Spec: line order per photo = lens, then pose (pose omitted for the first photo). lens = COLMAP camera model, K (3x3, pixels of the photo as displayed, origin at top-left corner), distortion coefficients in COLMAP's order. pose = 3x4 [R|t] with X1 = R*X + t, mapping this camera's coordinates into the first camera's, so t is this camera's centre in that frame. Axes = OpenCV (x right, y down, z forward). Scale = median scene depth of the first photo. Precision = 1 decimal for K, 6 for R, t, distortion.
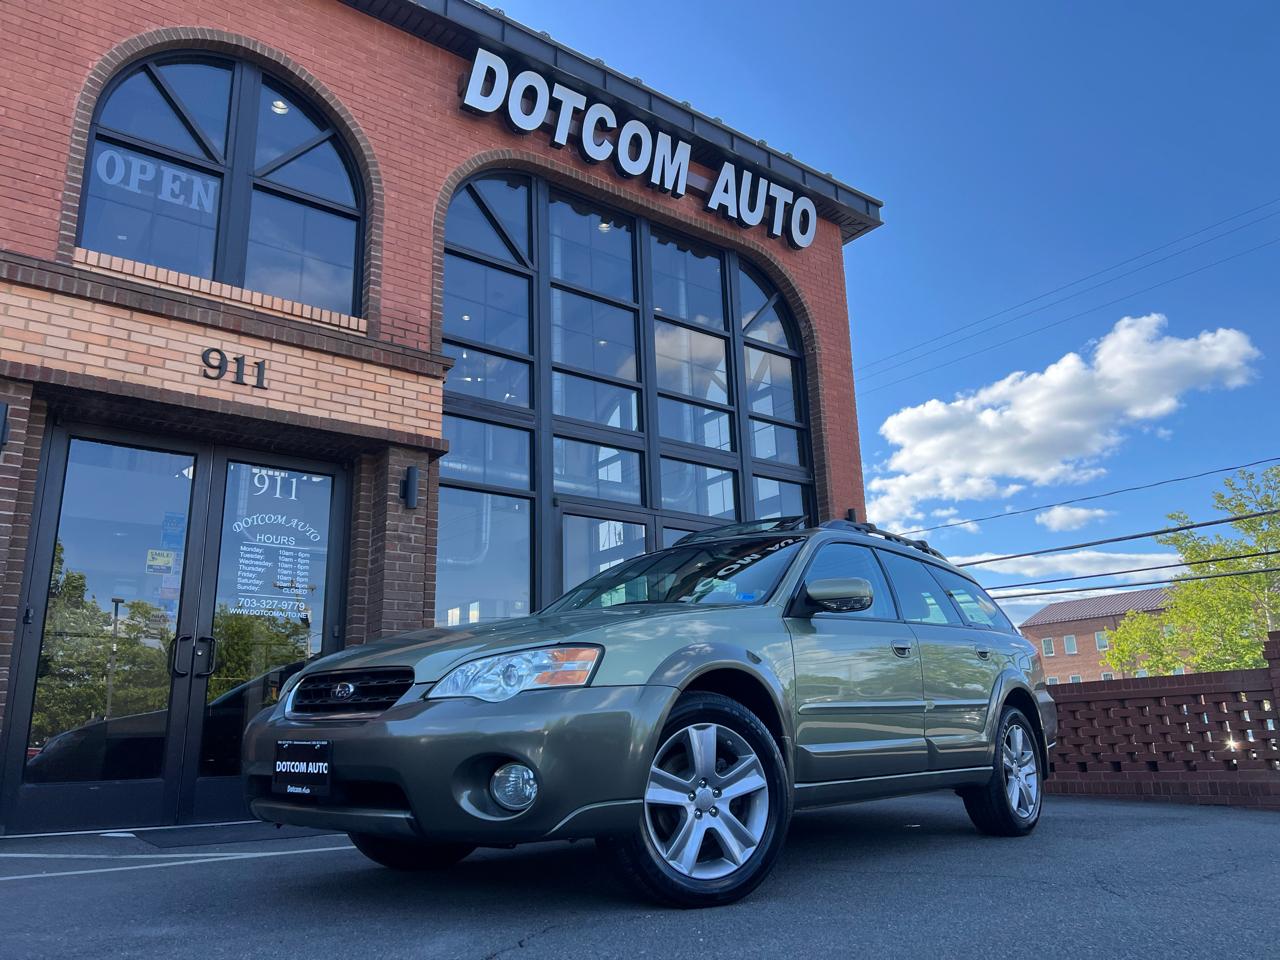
lens RADIAL K [[961.5, 0, 655.7], [0, 961.5, 493.1], [0, 0, 1]] dist [0.045326, -0.048434]
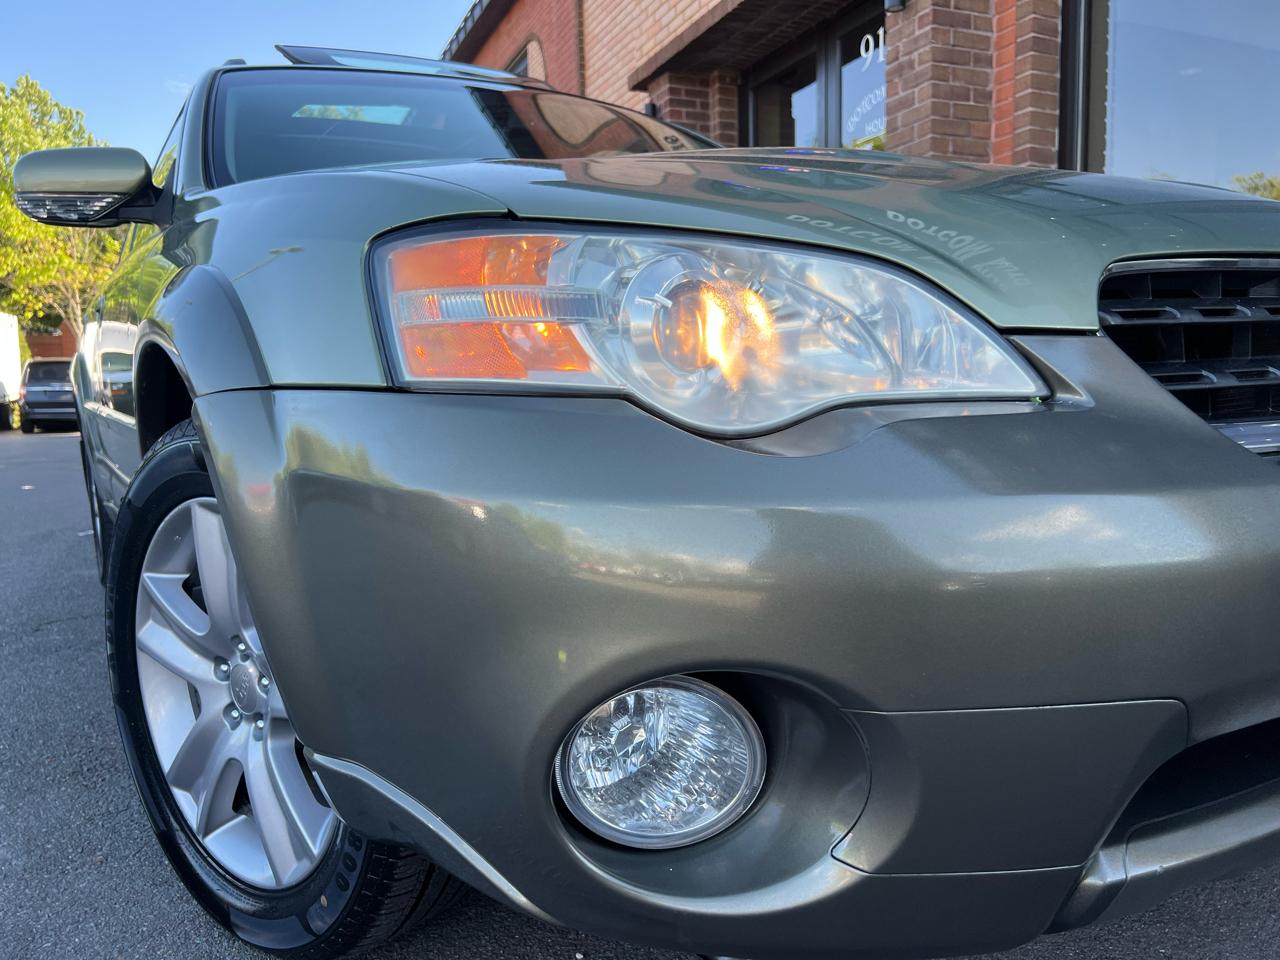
lens RADIAL K [[961.5, 0, 647.5], [0, 961.5, 496.2], [0, 0, 1]] dist [0.045326, -0.048434]
pose [[-0.247435, 0.141595, -0.958502, 0.377092], [0.281234, 0.957170, 0.068798, 0.214064], [0.927191, -0.252541, -0.276659, 0.970864]]
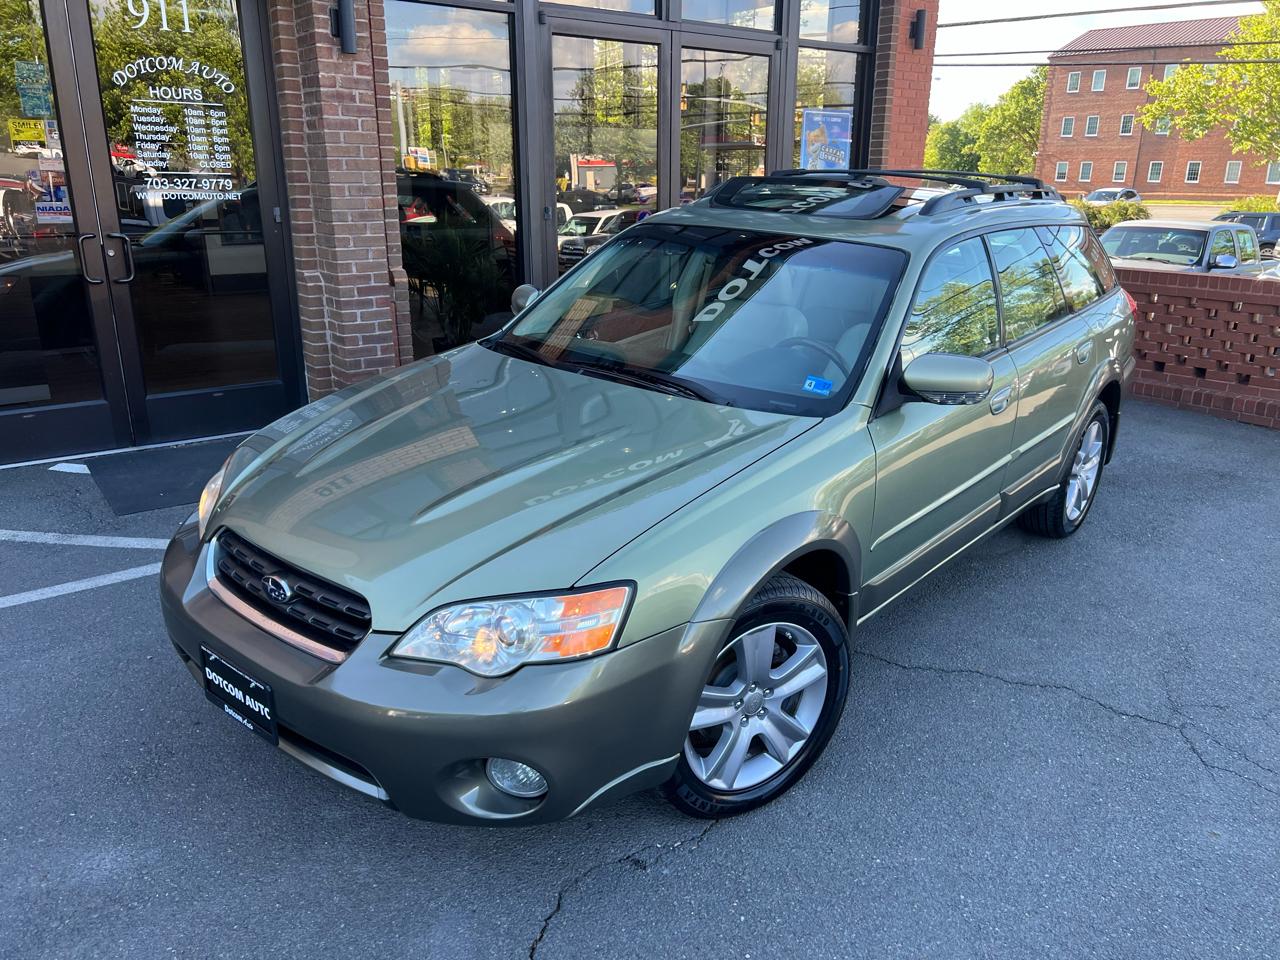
lens RADIAL K [[961.5, 0, 647.2], [0, 961.5, 487.9], [0, 0, 1]] dist [0.045326, -0.048434]
pose [[0.999100, 0.037810, 0.019241, -0.027545], [-0.042165, 0.834868, 0.548834, -0.127168], [0.004687, -0.549151, 0.835710, 0.198361]]
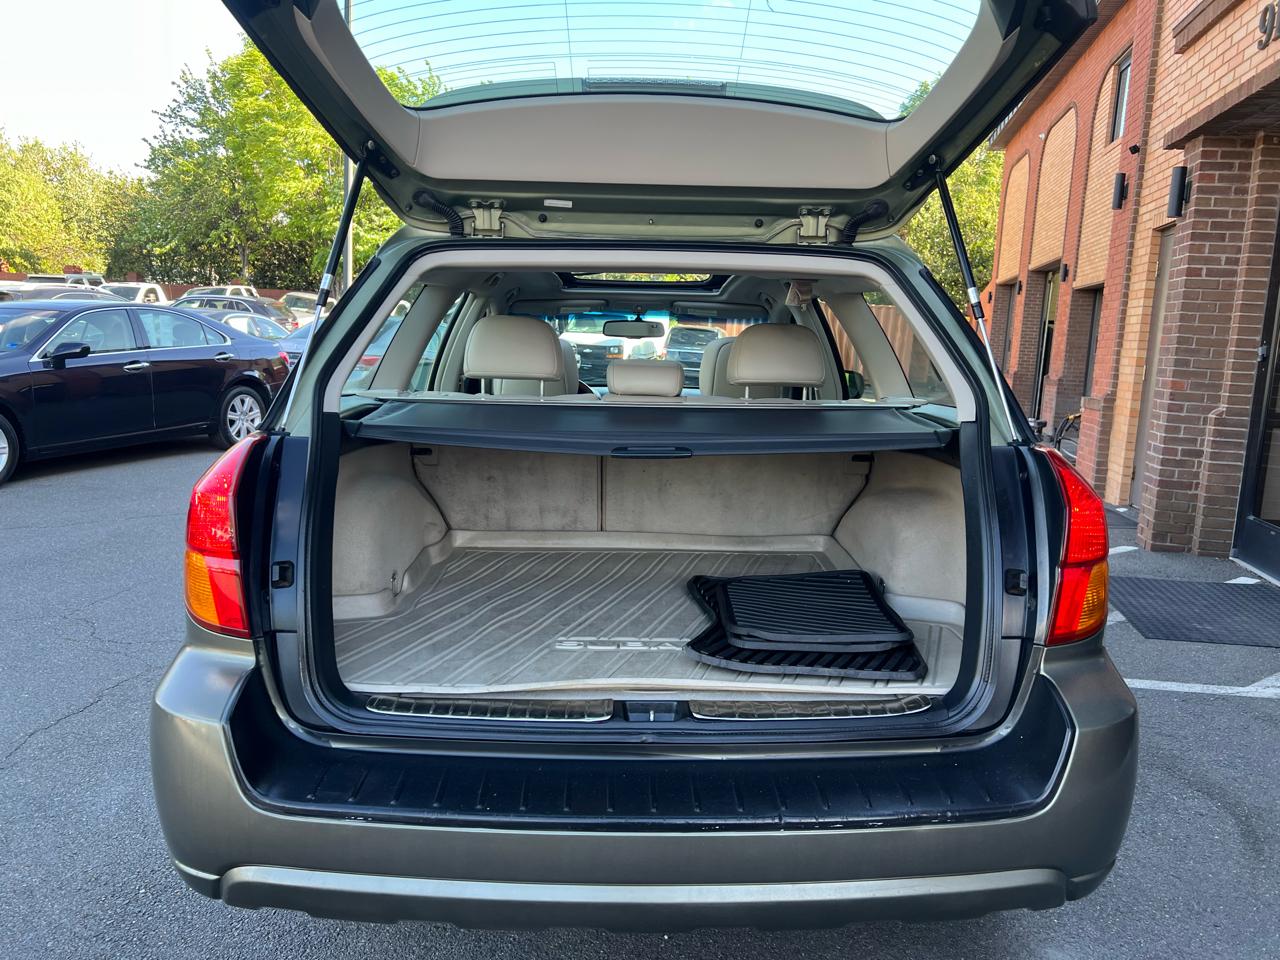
lens RADIAL K [[961.5, 0, 652.3], [0, 961.5, 472.5], [0, 0, 1]] dist [0.045326, -0.048434]
pose [[-0.751828, 0.086037, -0.653722, 0.421978], [0.147949, 0.988182, -0.040098, 0.165561], [0.642546, -0.126864, -0.755672, 1.140730]]
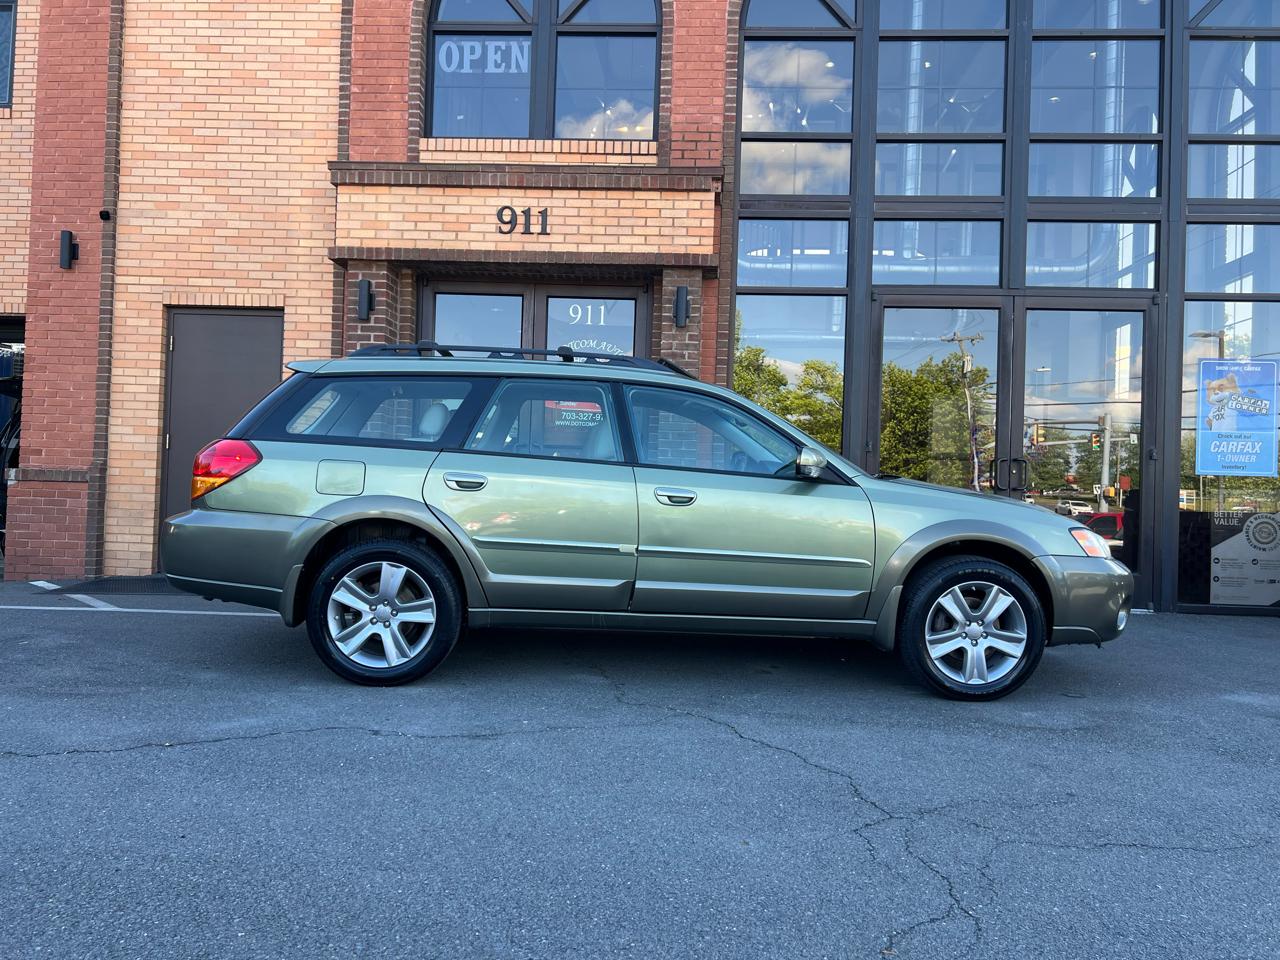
lens RADIAL K [[961.5, 0, 642.5], [0, 961.5, 486.0], [0, 0, 1]] dist [0.045326, -0.048434]
pose [[0.750264, 0.052837, -0.659023, 0.436604], [0.115884, 0.970860, 0.209767, -0.042333], [0.650903, -0.233751, 0.722279, 0.163063]]
